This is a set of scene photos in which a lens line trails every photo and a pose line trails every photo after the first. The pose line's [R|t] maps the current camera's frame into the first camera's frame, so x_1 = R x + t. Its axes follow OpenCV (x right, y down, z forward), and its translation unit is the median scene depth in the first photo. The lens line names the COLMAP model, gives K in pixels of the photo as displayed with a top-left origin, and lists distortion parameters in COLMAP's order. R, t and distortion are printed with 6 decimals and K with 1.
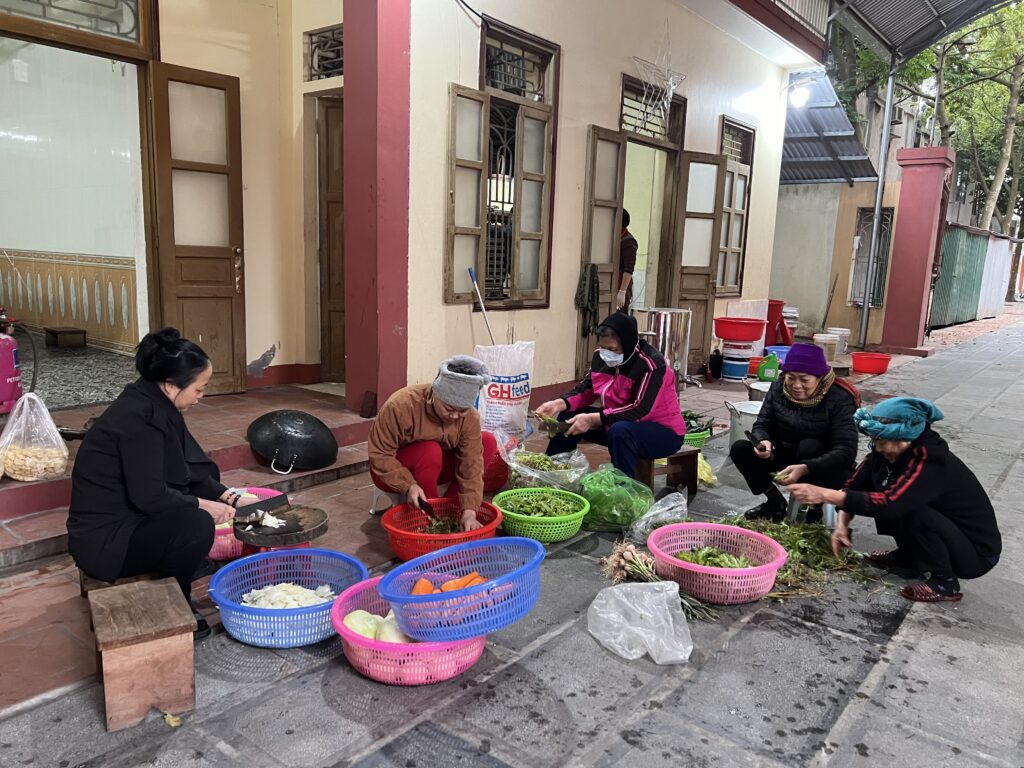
lens RADIAL K [[769.3, 0, 510.2], [0, 769.3, 392.2], [0, 0, 1]] dist [0.061506, -0.070370]
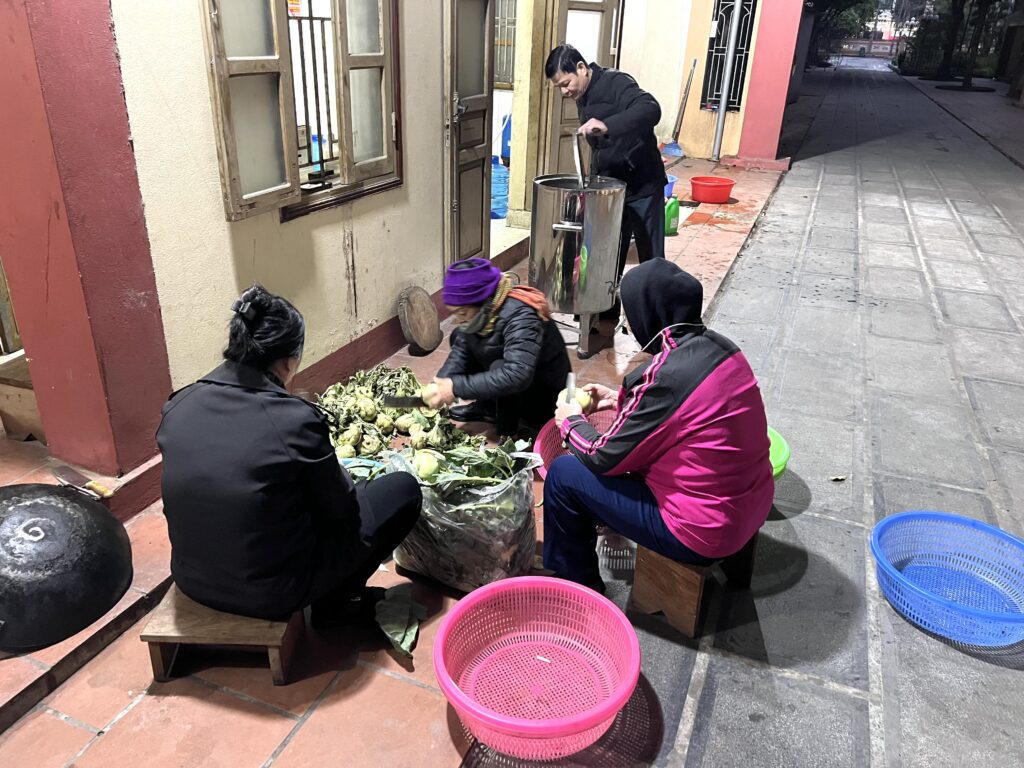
lens RADIAL K [[769.3, 0, 512.5], [0, 769.3, 382.7], [0, 0, 1]] dist [0.061506, -0.070370]
pose [[0.957730, -0.120043, 0.261424, -0.046188], [0.047045, 0.961895, 0.269342, -0.125965], [-0.283795, -0.245658, 0.926883, 0.396079]]
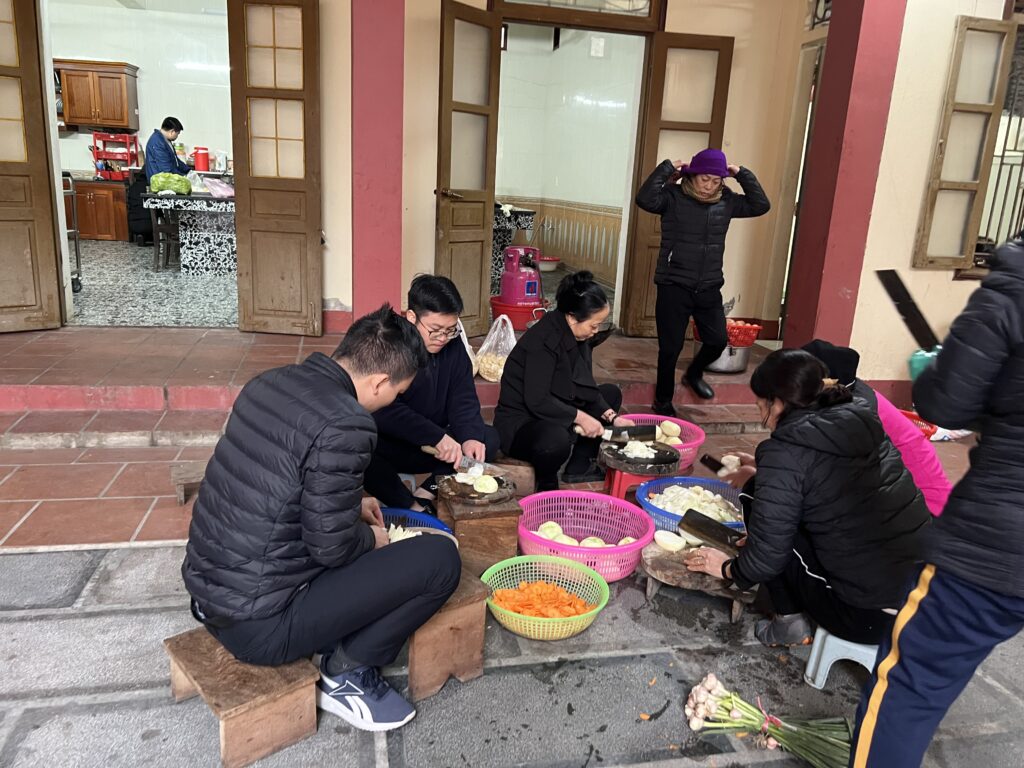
lens RADIAL K [[769.3, 0, 515.3], [0, 769.3, 375.9], [0, 0, 1]] dist [0.061506, -0.070370]
pose [[0.775922, 0.157596, -0.610827, 0.112365], [-0.134937, 0.987344, 0.083331, -0.004378], [0.616229, 0.017765, 0.787367, 0.010118]]
